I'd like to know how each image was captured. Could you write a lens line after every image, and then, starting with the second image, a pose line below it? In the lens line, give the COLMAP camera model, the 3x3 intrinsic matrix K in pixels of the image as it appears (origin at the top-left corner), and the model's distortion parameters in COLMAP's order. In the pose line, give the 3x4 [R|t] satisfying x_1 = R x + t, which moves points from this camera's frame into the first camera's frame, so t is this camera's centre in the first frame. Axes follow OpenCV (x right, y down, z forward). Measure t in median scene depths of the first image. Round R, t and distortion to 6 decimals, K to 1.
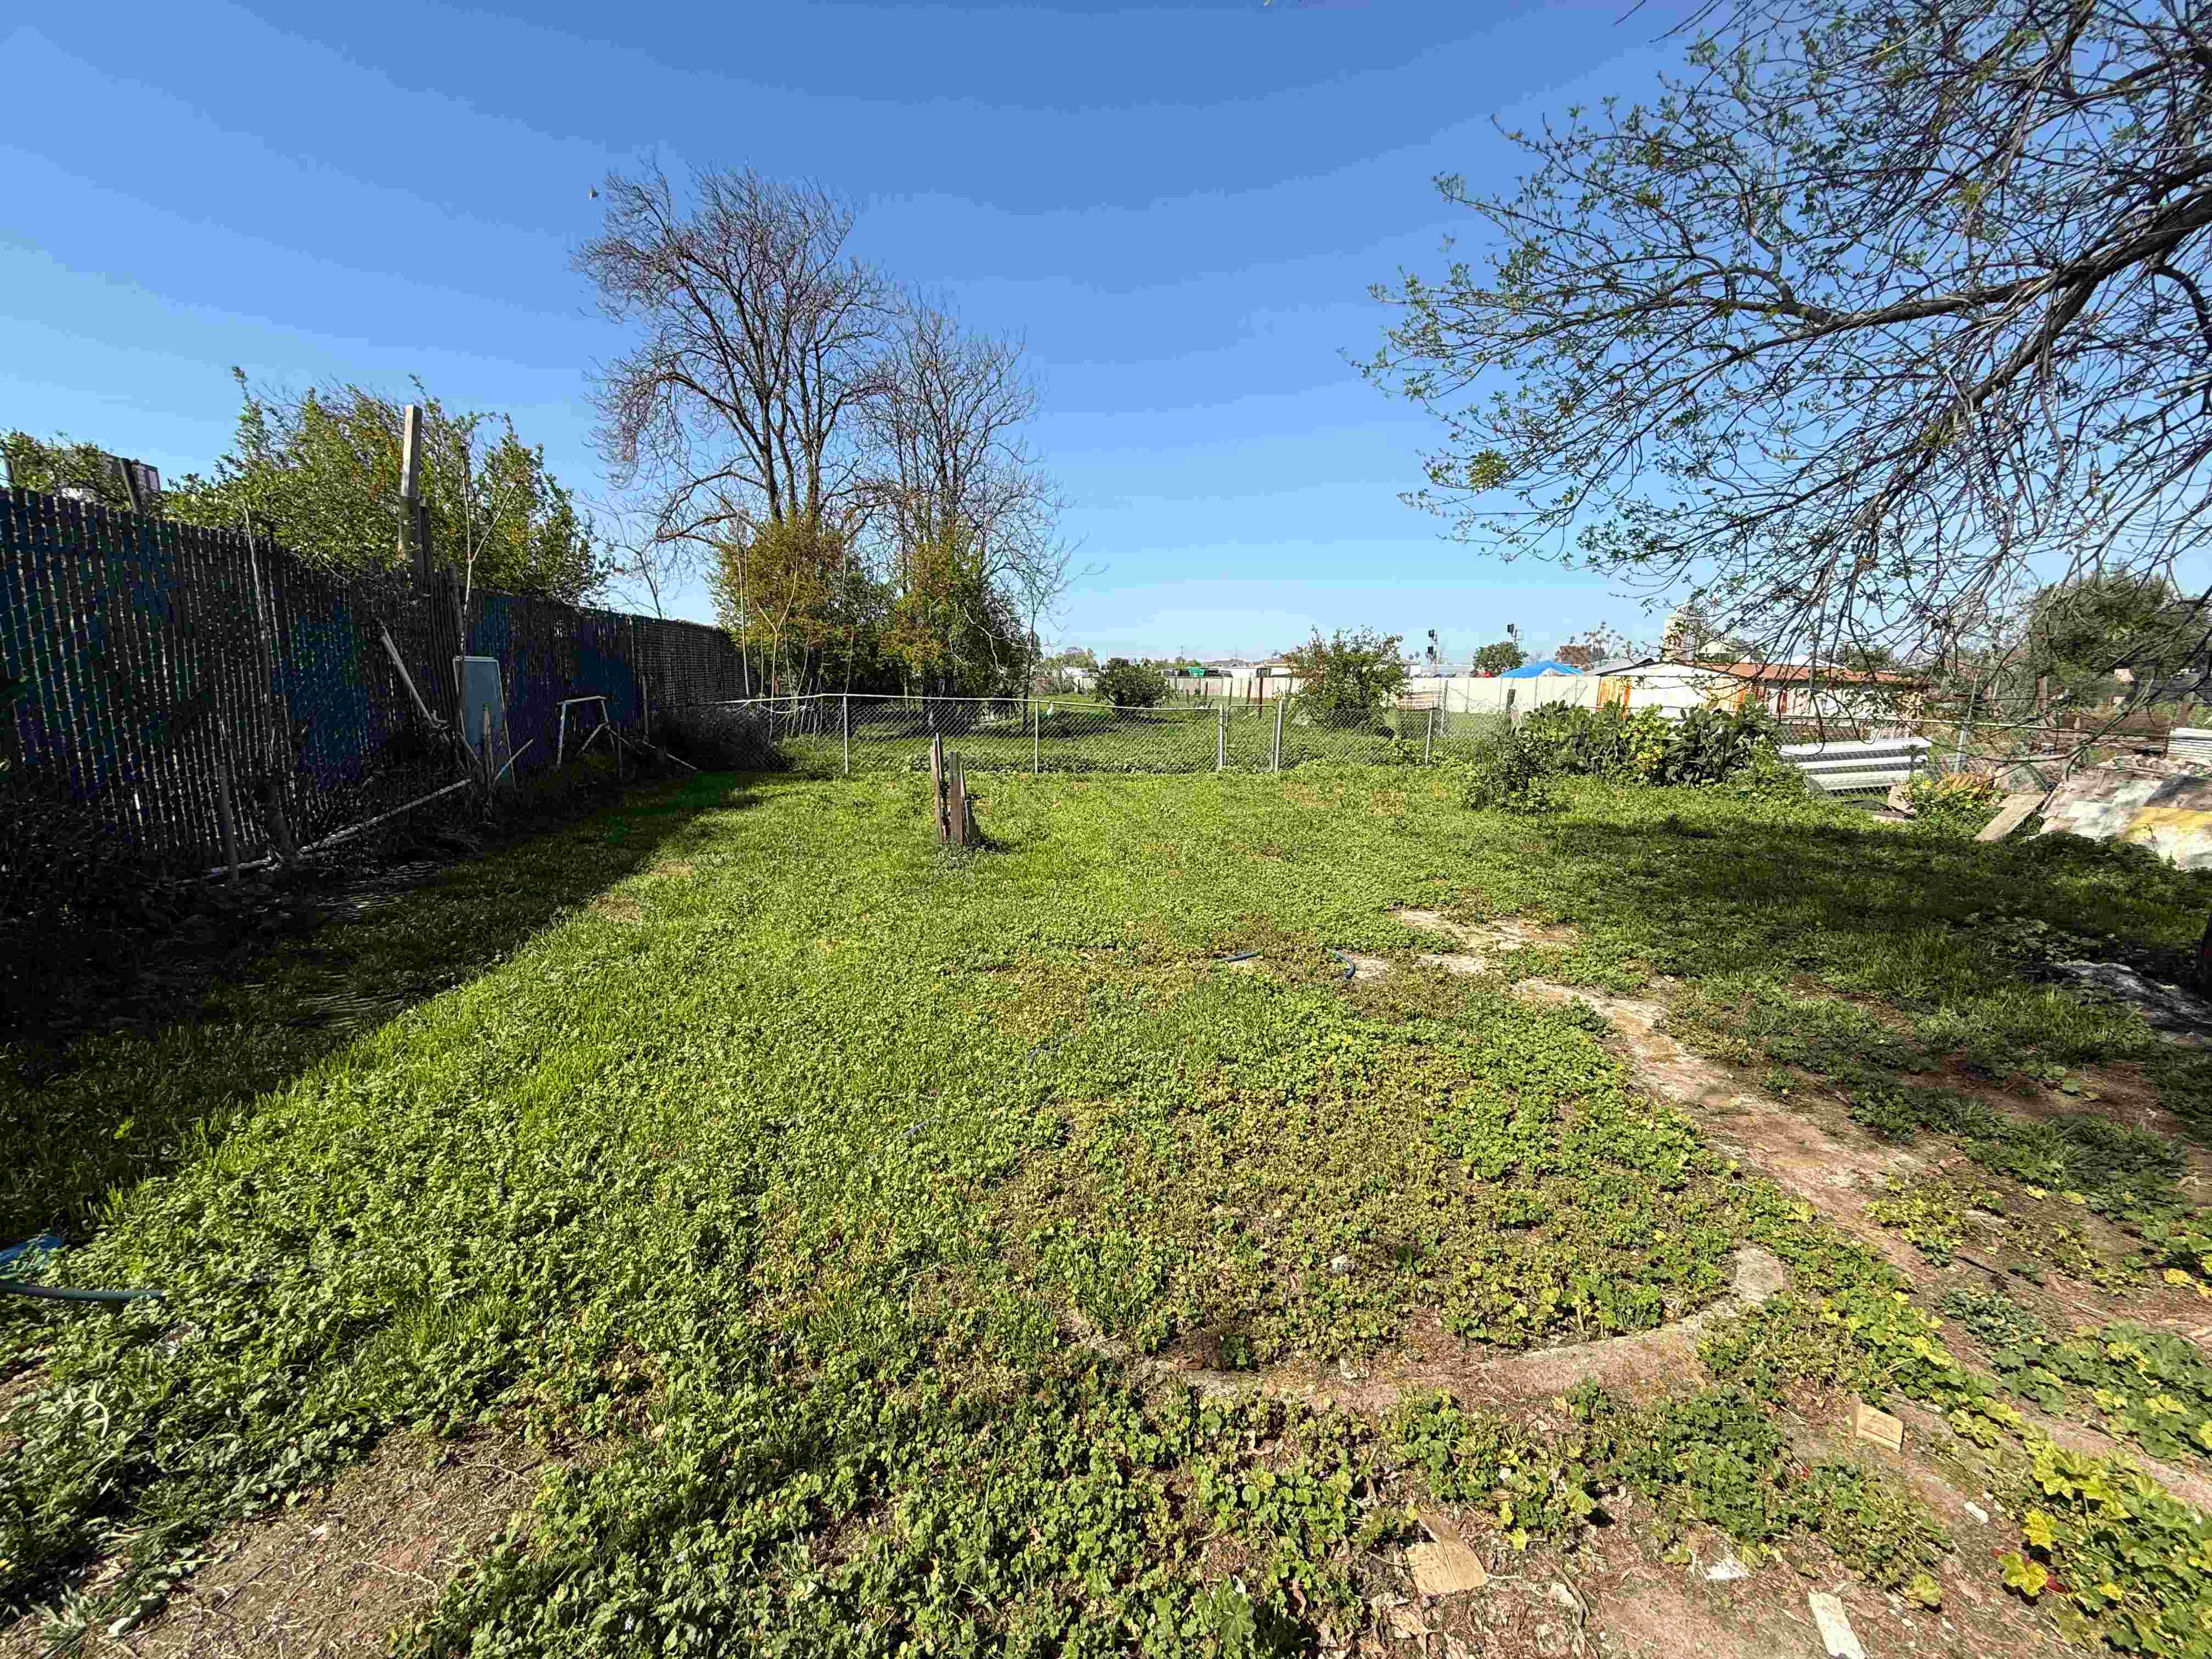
lens RADIAL K [[877.0, 0, 1102.2], [0, 877.0, 824.3], [0, 0, 1]] dist [-0.003955, 0.000797]
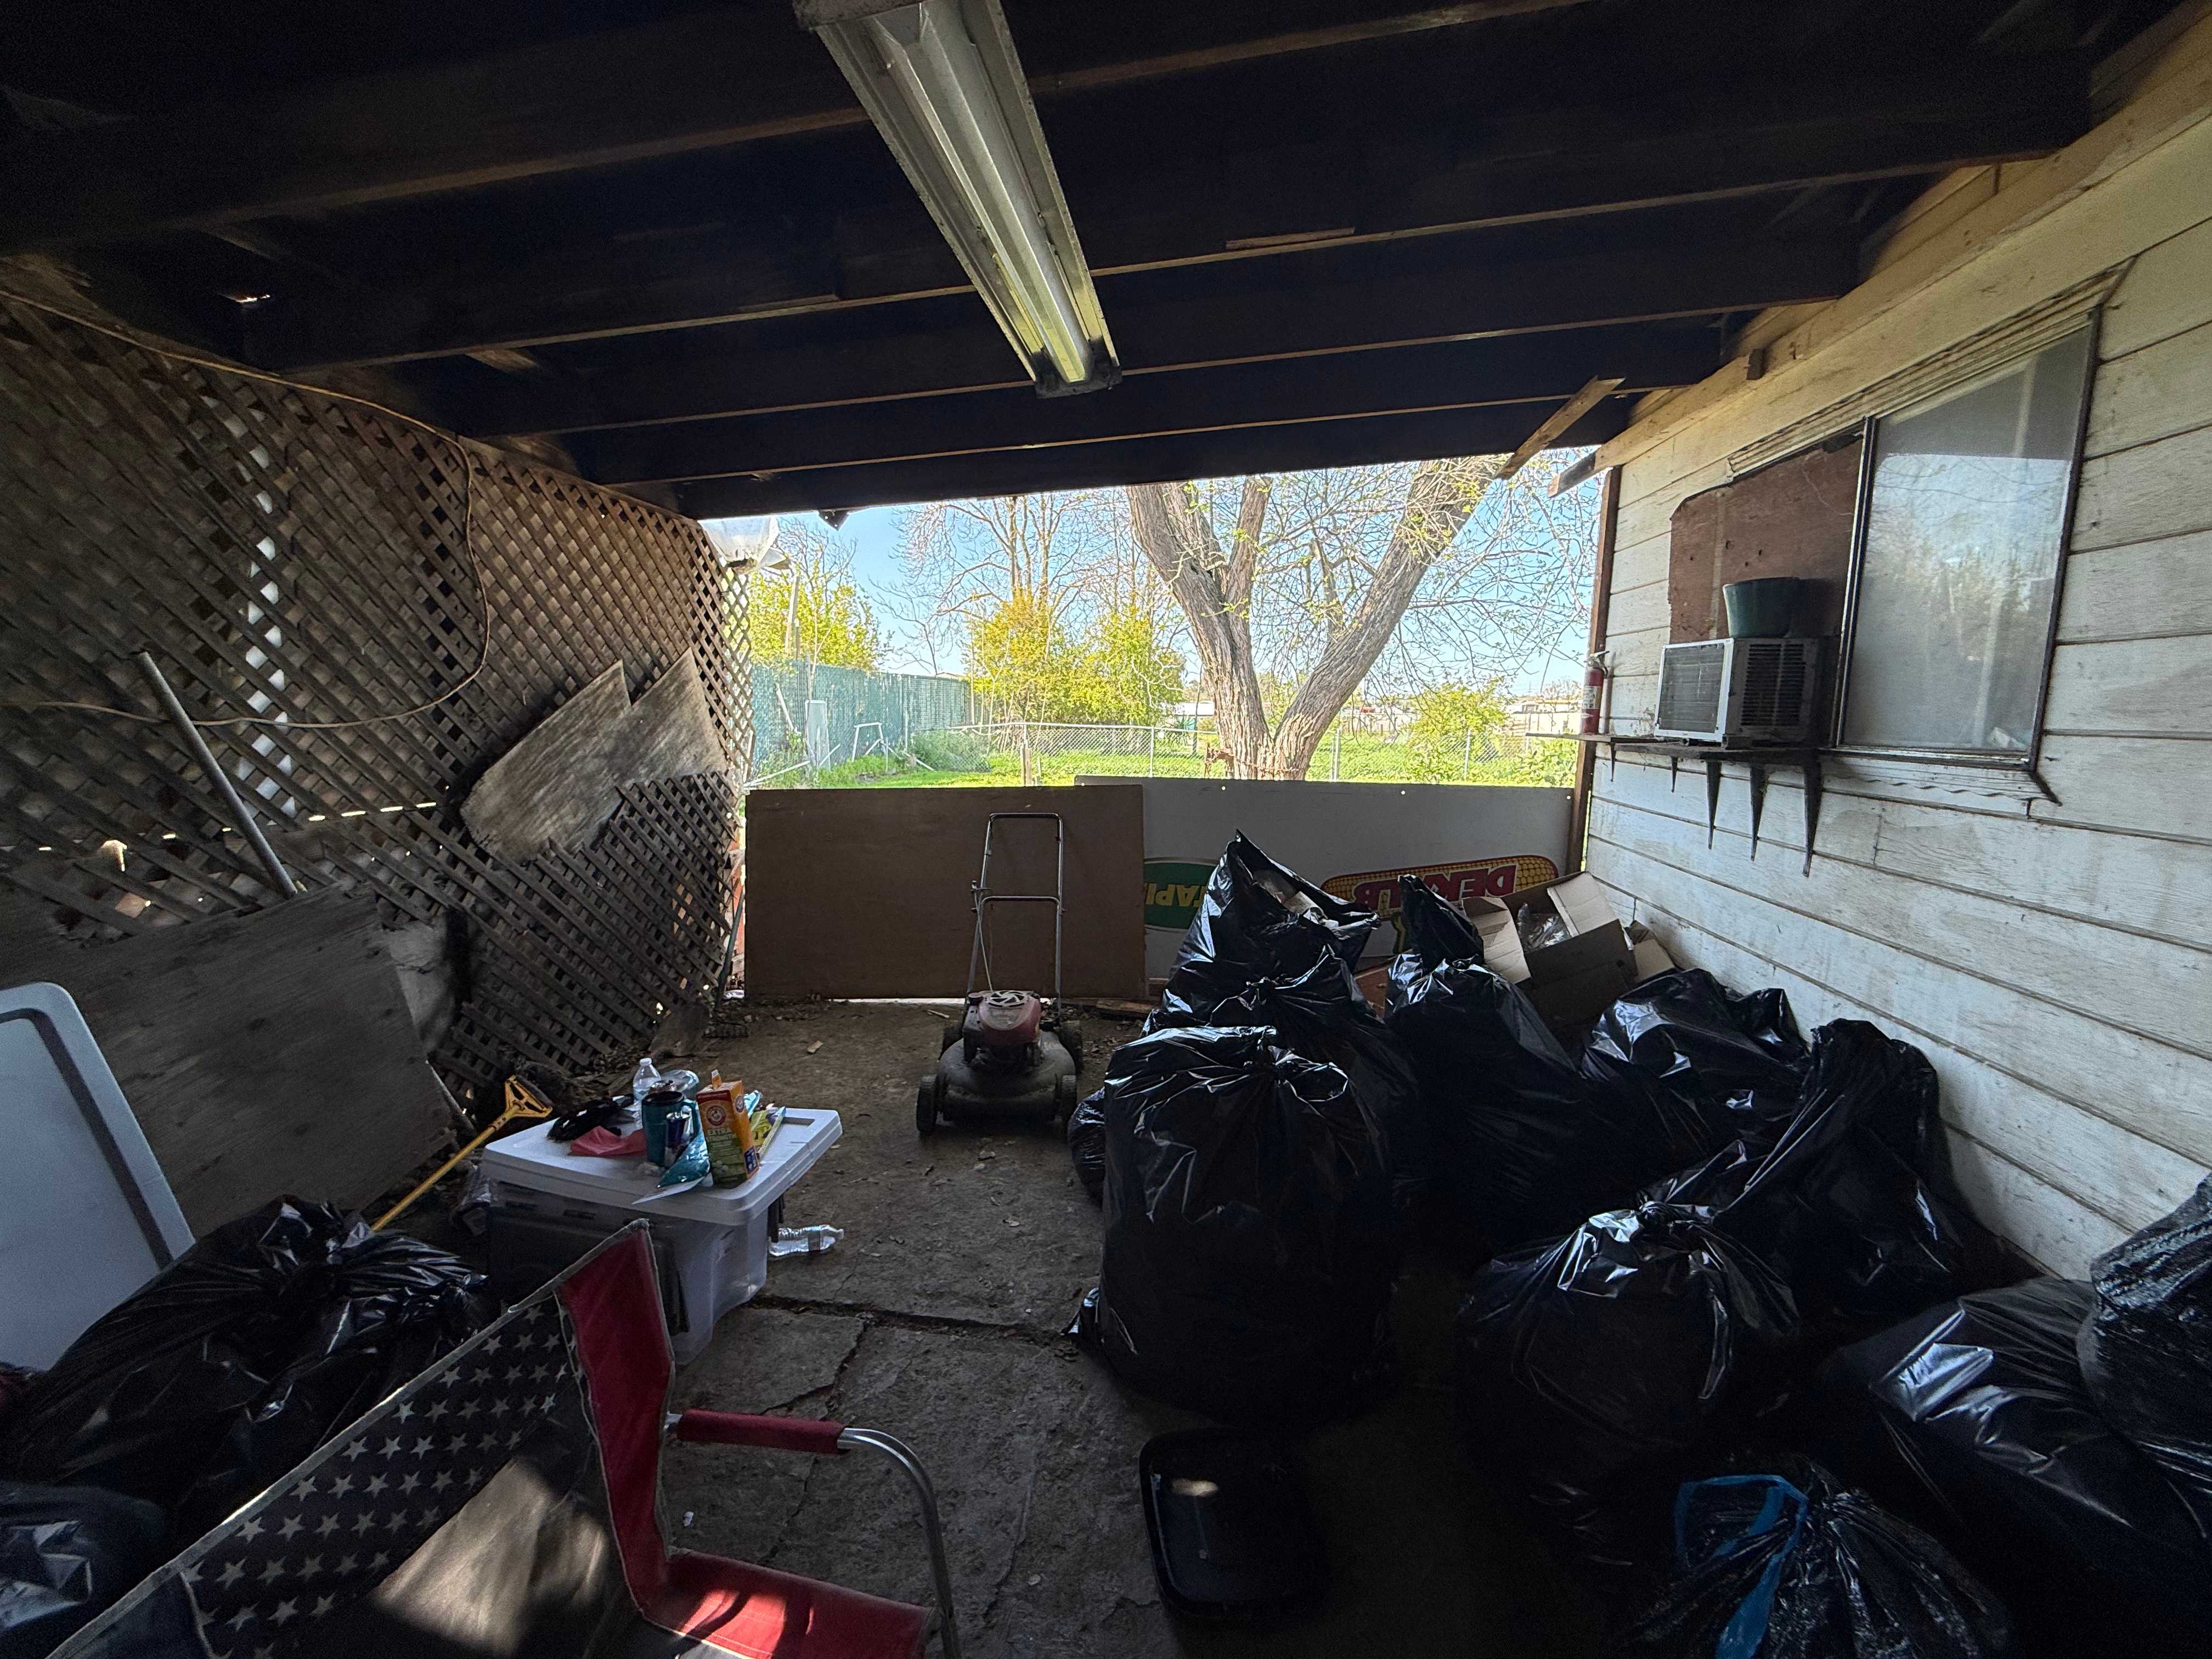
lens RADIAL K [[877.0, 0, 1114.7], [0, 877.0, 825.1], [0, 0, 1]] dist [-0.003955, 0.000797]
pose [[0.957050, 0.033315, -0.288003, 0.264825], [-0.045031, 0.998402, -0.034150, 0.065177], [0.286405, 0.045652, 0.957020, -0.356800]]
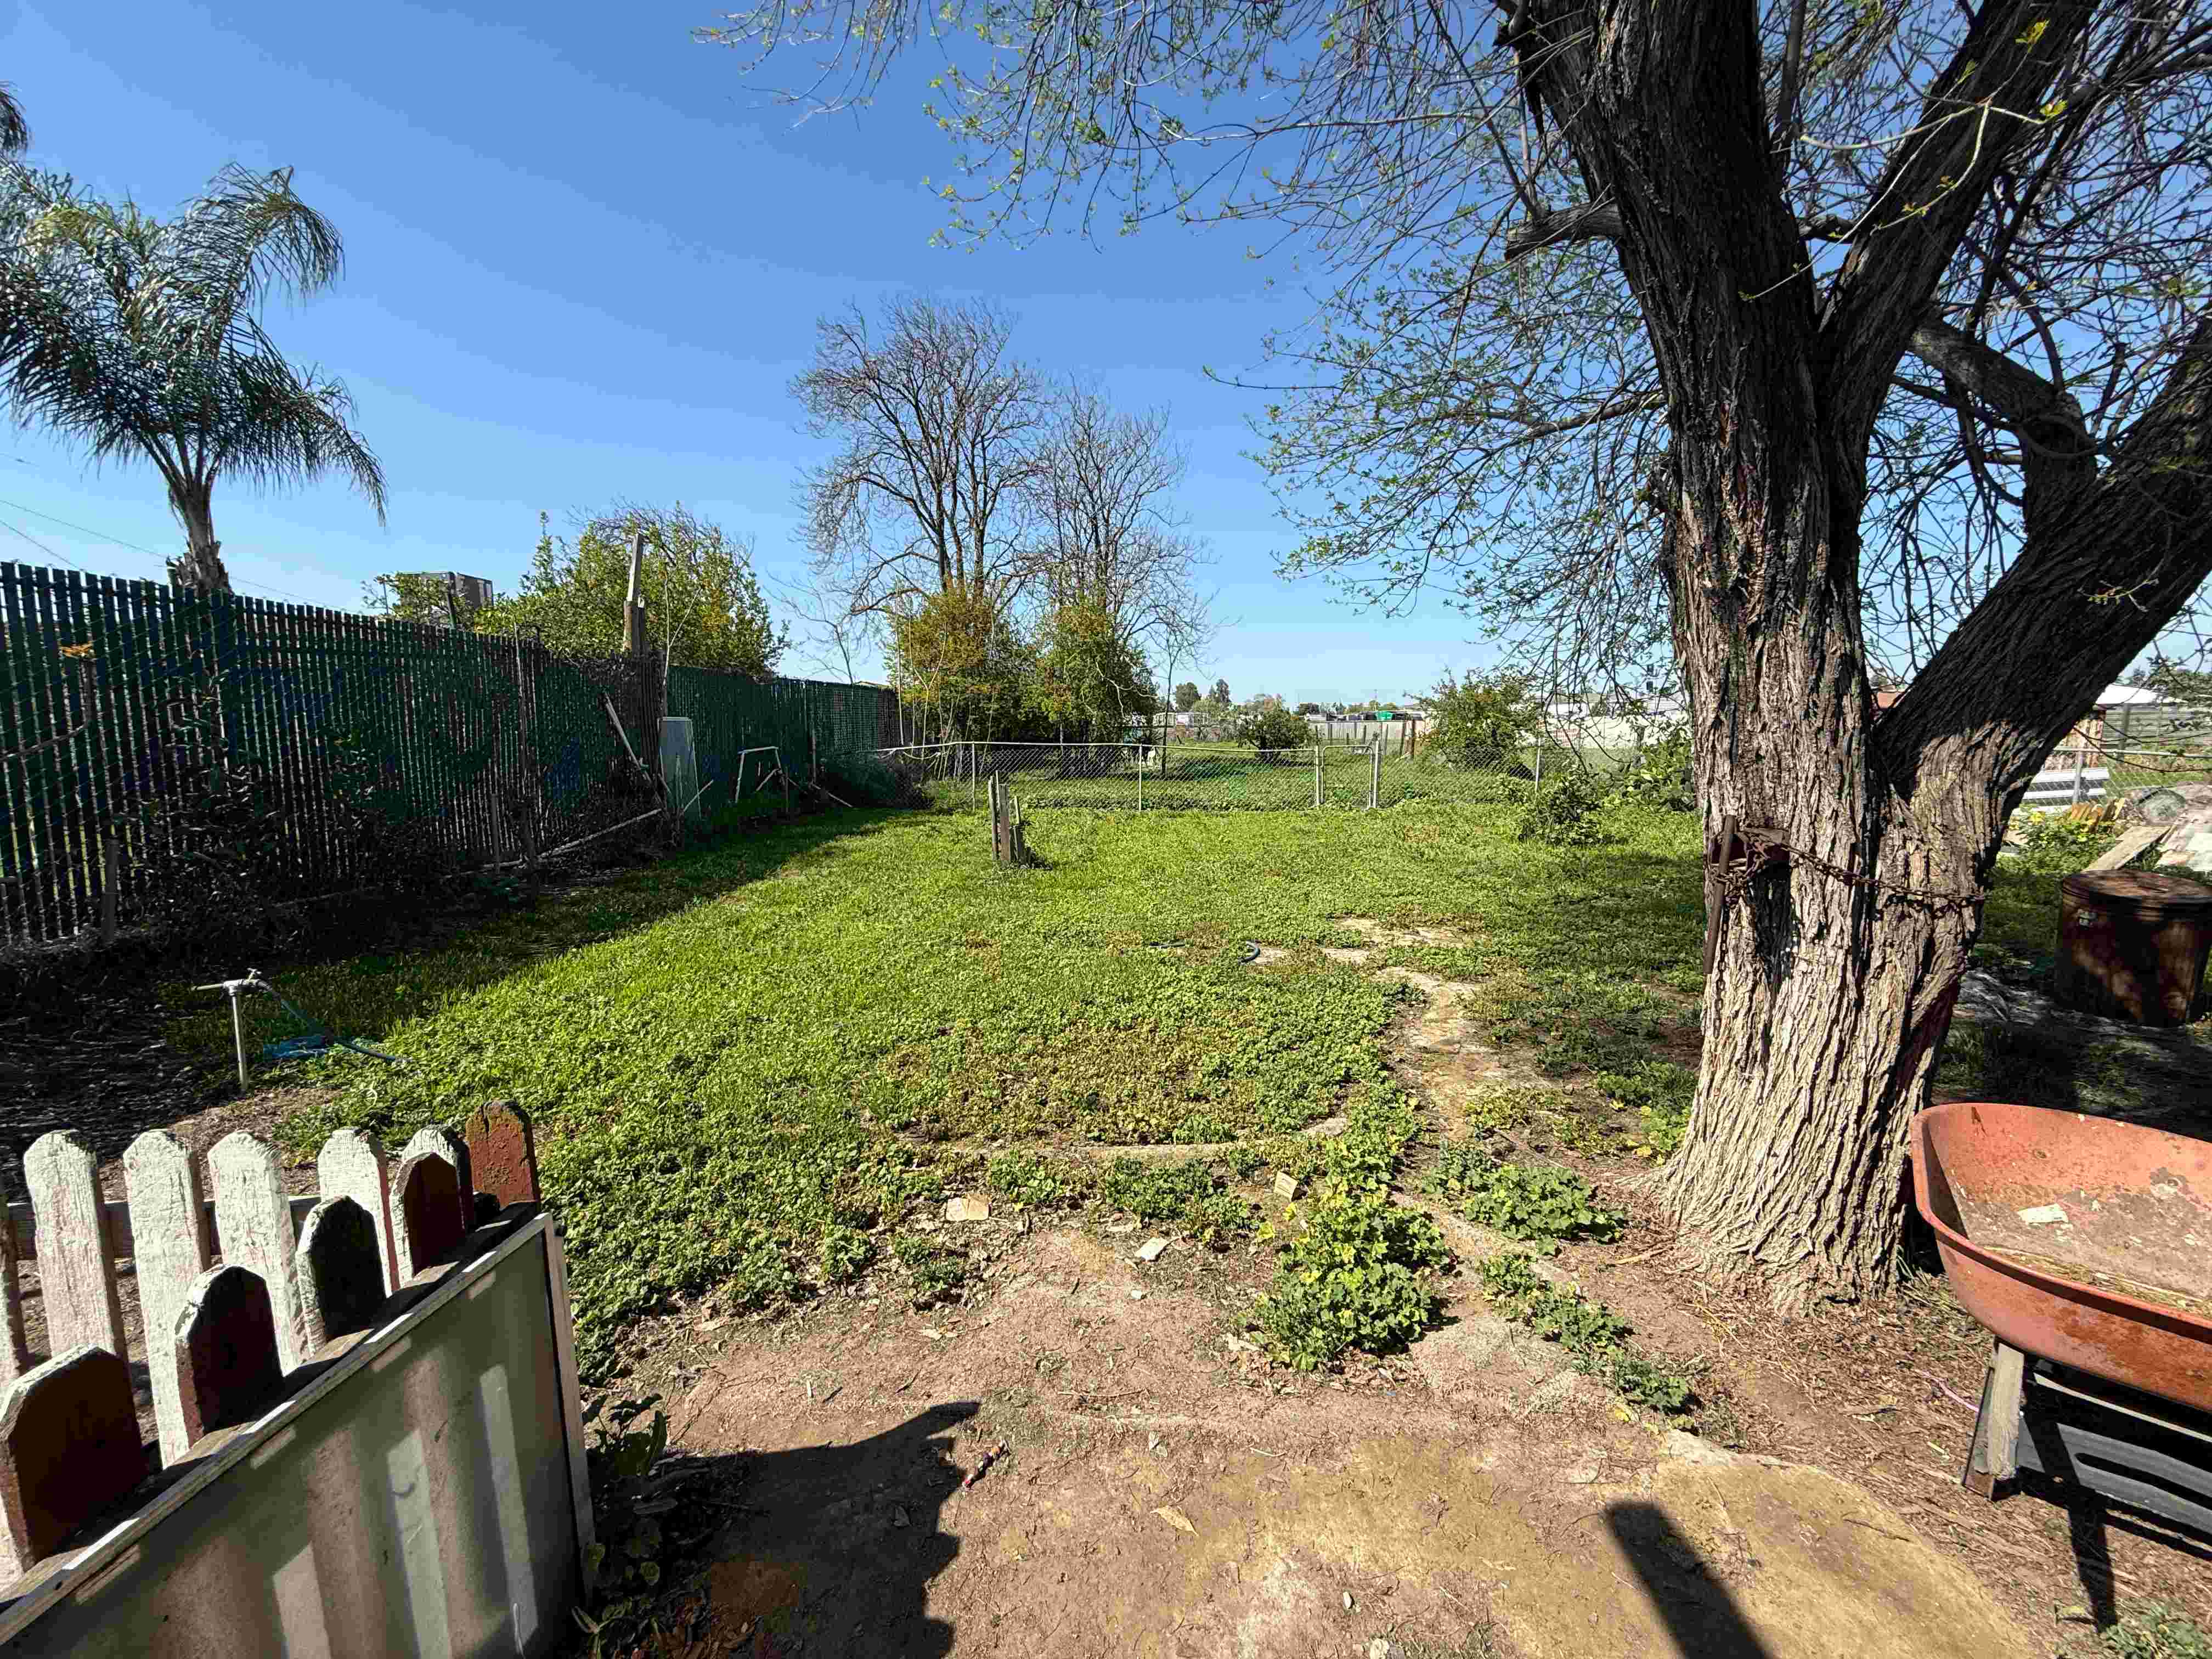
lens RADIAL K [[877.0, 0, 1105.2], [0, 877.0, 824.1], [0, 0, 1]] dist [-0.003955, 0.000797]
pose [[0.976988, 0.001950, -0.213287, 0.109691], [-0.013332, 0.998561, -0.051940, 0.015555], [0.212879, 0.053588, 0.975608, -0.075974]]
